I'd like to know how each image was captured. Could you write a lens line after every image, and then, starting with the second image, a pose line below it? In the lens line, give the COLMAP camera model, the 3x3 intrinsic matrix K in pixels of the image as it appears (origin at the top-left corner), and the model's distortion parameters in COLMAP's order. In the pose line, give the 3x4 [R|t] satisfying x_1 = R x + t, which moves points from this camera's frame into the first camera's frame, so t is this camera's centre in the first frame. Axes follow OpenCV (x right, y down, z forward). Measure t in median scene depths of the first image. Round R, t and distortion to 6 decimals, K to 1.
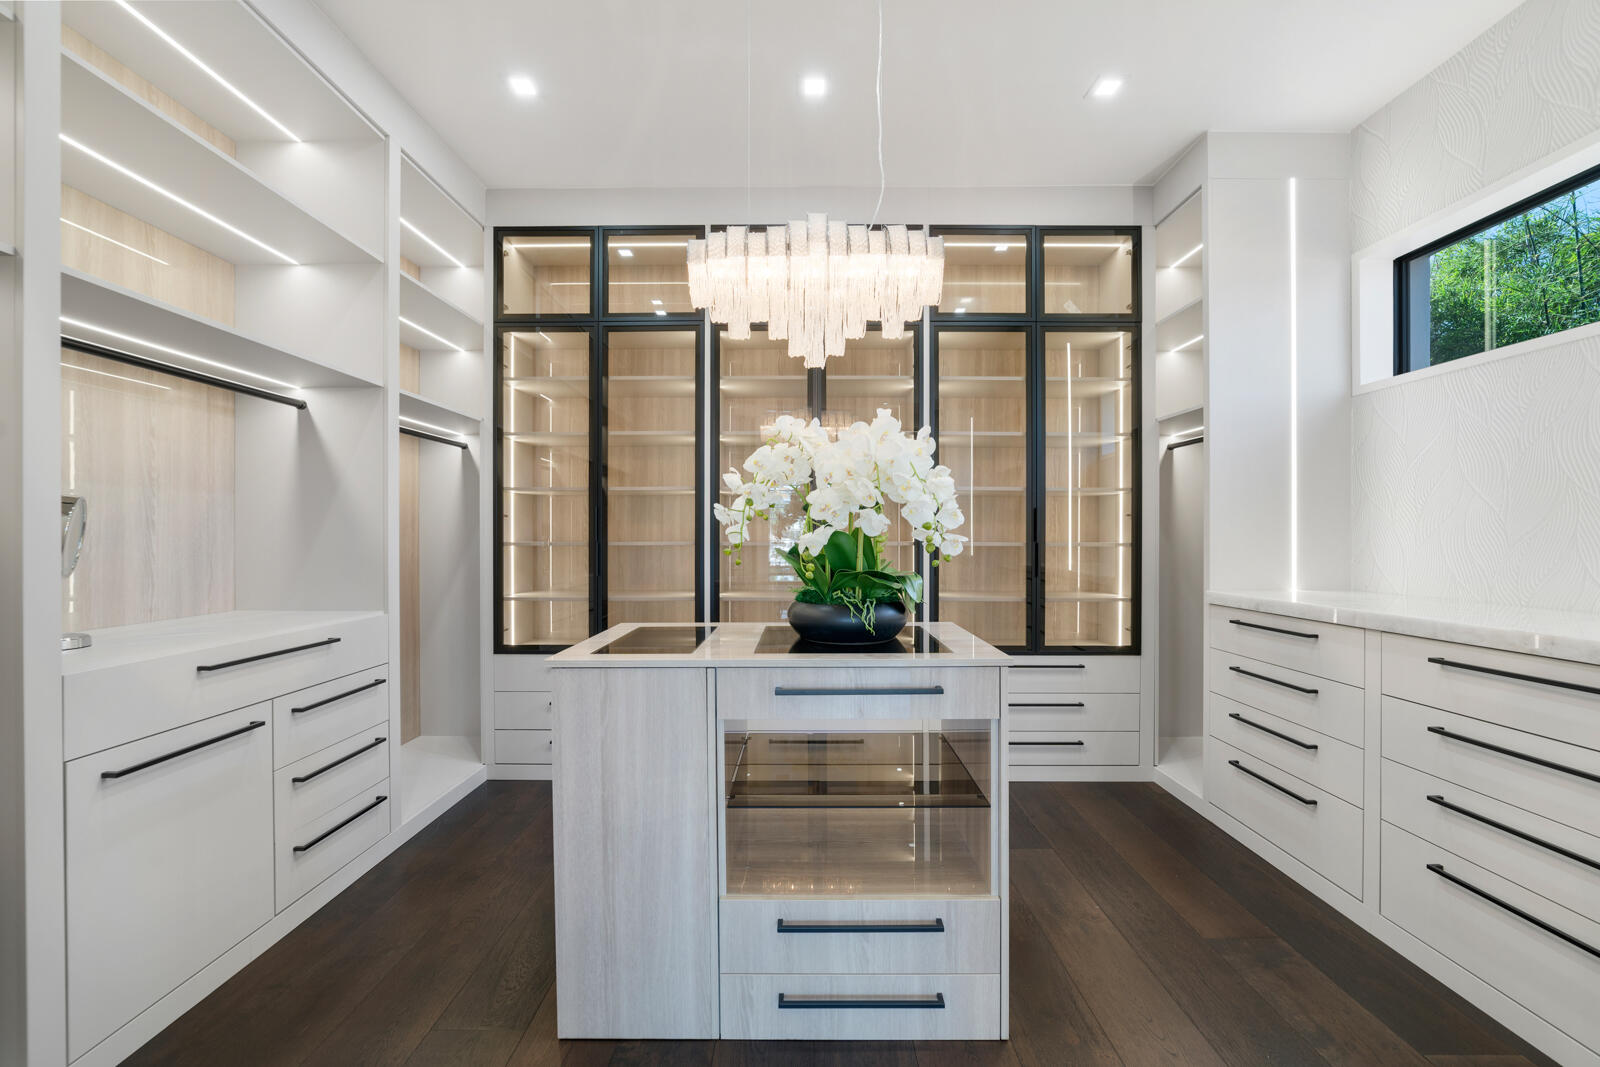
lens RADIAL K [[626.3, 0, 800.9], [0, 626.3, 543.8], [0, 0, 1]] dist [-0.005503, 0.000407]
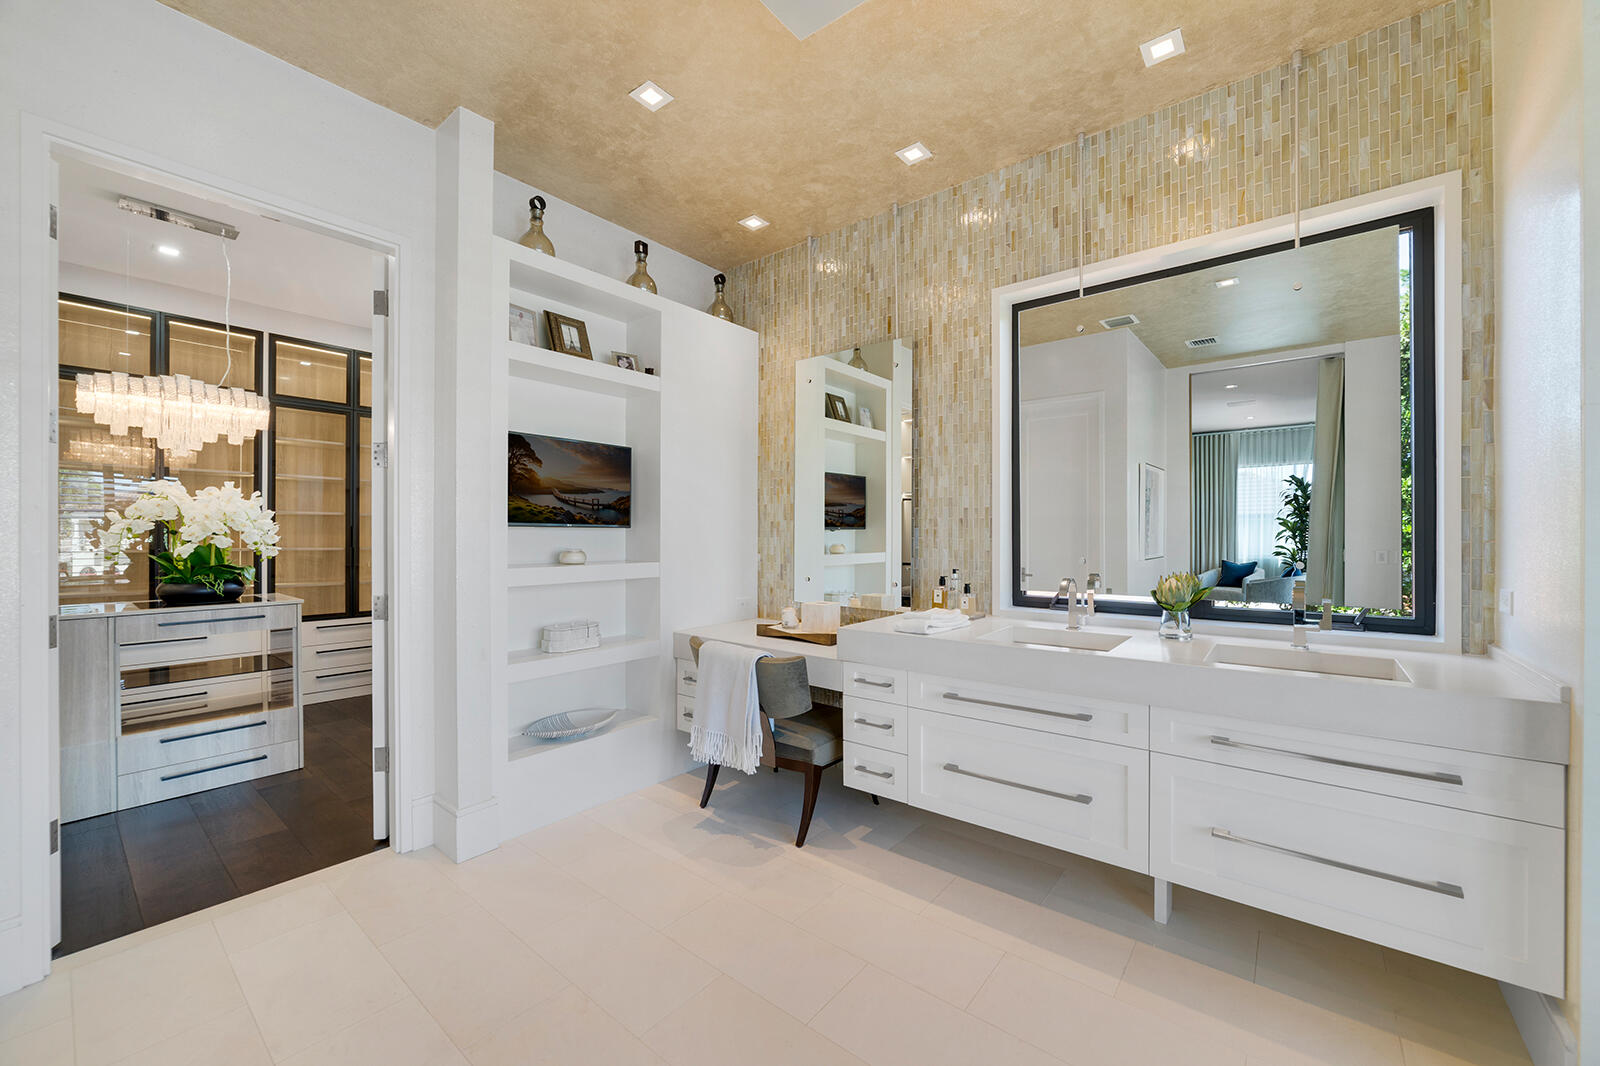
lens RADIAL K [[626.3, 0, 800.1], [0, 626.3, 536.6], [0, 0, 1]] dist [-0.005503, 0.000407]
pose [[0.633073, 0.002749, 0.774087, -0.257472], [0.007427, 0.999926, -0.009626, -0.014816], [-0.774056, 0.011843, 0.633006, -1.688611]]
